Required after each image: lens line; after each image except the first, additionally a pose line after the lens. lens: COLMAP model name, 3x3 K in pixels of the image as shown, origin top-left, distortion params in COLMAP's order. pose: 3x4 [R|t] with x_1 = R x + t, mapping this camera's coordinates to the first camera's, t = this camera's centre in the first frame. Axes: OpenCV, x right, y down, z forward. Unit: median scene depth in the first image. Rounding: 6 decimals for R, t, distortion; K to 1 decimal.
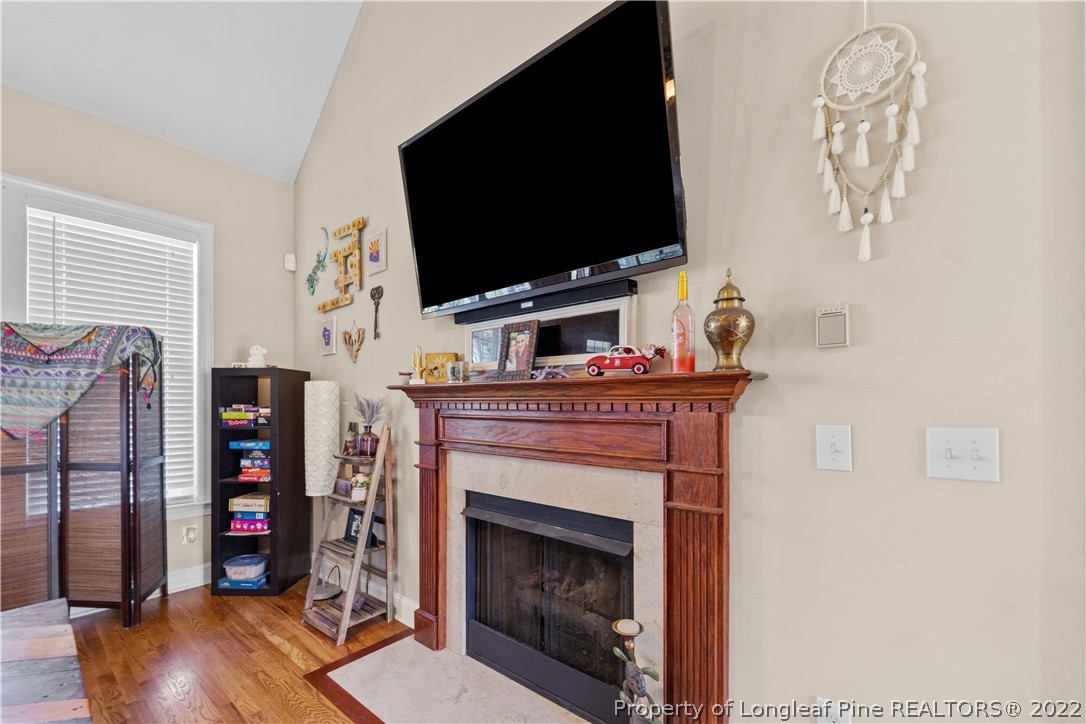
lens RADIAL K [[456.3, 0, 544.5], [0, 456.3, 405.0], [0, 0, 1]] dist [-0.002537, -0.000058]
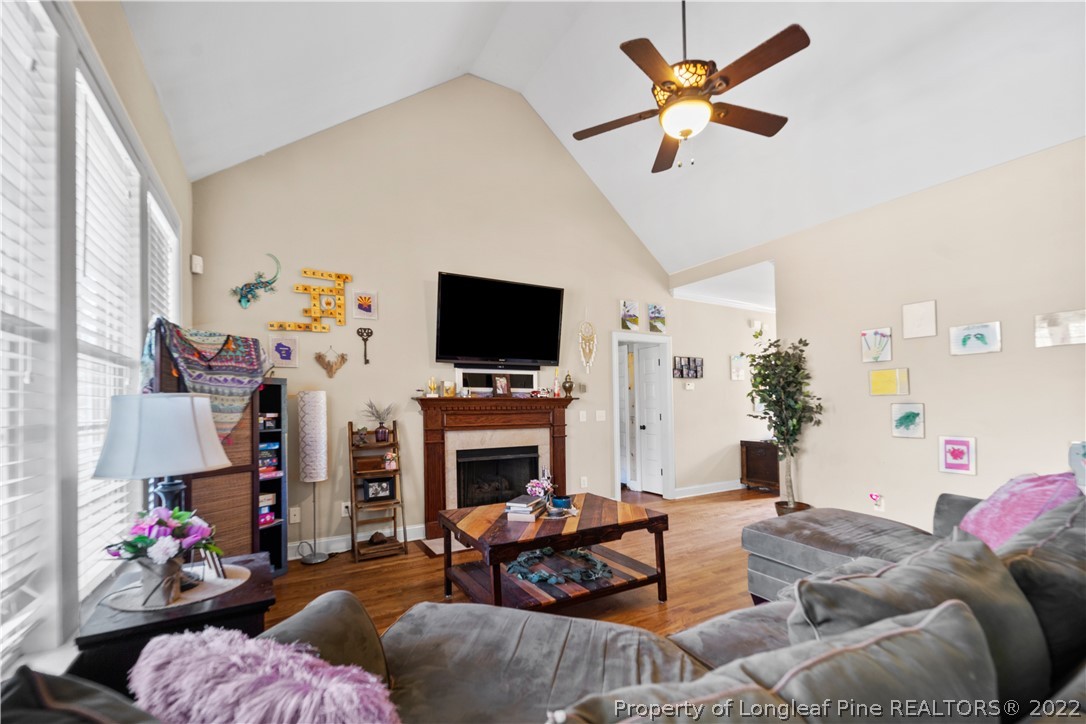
lens RADIAL K [[449.8, 0, 544.8], [0, 449.8, 388.6], [0, 0, 1]] dist [0.000104, 0.000144]
pose [[0.331034, 0.034784, 0.942978, -2.582431], [0.012372, 0.999074, -0.041197, 0.001908], [-0.943538, 0.025304, 0.330297, -0.032627]]
